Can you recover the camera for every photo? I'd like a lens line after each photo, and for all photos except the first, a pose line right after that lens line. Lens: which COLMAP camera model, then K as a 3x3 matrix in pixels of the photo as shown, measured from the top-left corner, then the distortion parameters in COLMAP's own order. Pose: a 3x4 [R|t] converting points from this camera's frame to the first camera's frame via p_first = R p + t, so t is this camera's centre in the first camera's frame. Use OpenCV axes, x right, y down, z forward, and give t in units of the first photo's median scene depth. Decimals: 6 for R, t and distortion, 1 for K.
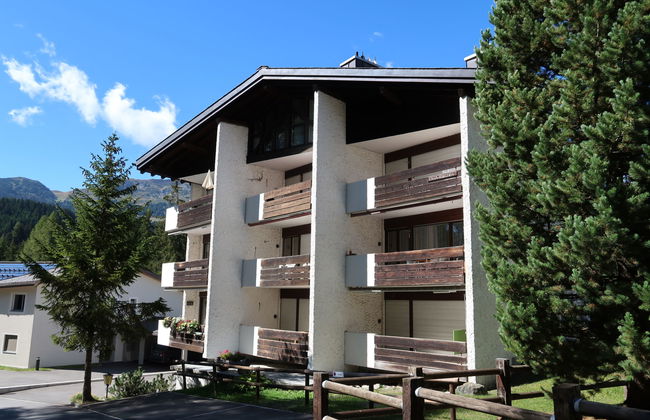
lens RADIAL K [[491.0, 0, 325.0], [0, 491.0, 210.0], [0, 0, 1]] dist [-0.039981, -0.000274]
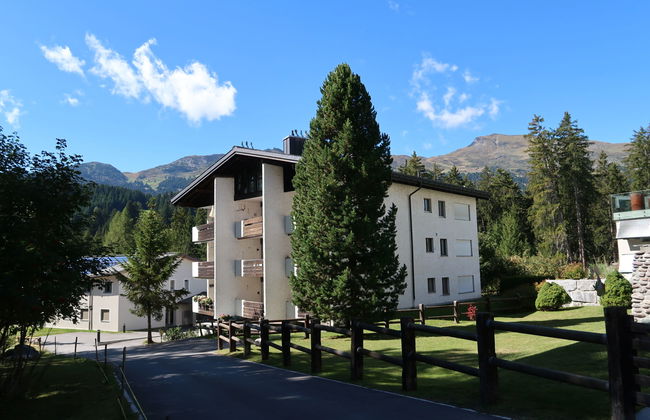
lens RADIAL K [[491.0, 0, 325.0], [0, 491.0, 210.0], [0, 0, 1]] dist [-0.039981, -0.000274]
pose [[0.990376, -0.057023, -0.126113, 0.364118], [0.065784, 0.995620, 0.066436, -0.163296], [0.121773, -0.074093, 0.989789, -0.612566]]
